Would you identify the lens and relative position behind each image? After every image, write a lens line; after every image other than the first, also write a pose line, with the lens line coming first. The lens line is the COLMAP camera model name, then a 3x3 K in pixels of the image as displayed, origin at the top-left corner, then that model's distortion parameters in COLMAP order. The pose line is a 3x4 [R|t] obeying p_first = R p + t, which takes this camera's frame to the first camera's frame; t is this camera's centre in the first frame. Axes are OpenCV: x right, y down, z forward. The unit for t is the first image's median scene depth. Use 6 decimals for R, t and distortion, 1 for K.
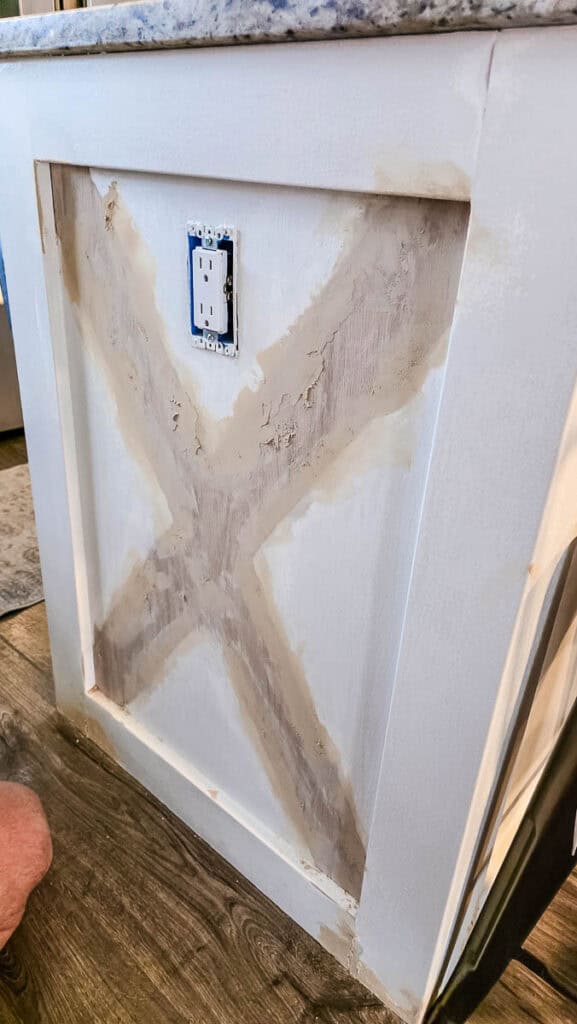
lens RADIAL K [[691.4, 0, 288.5], [0, 691.4, 512.0], [0, 0, 1]] dist [0.054309, -0.059709]
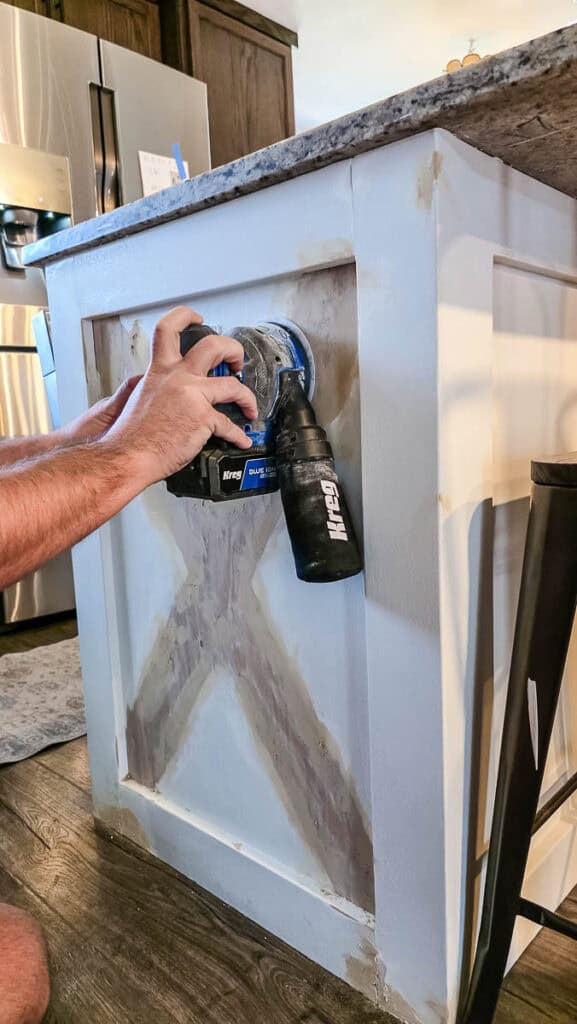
lens RADIAL K [[708.6, 0, 288.5], [0, 708.6, 512.0], [0, 0, 1]] dist [0.057912, -0.073767]
pose [[0.993972, -0.094149, -0.056169, 0.079715], [0.071387, 0.944671, -0.320157, 0.303123], [0.083204, 0.314217, 0.945698, -0.166737]]
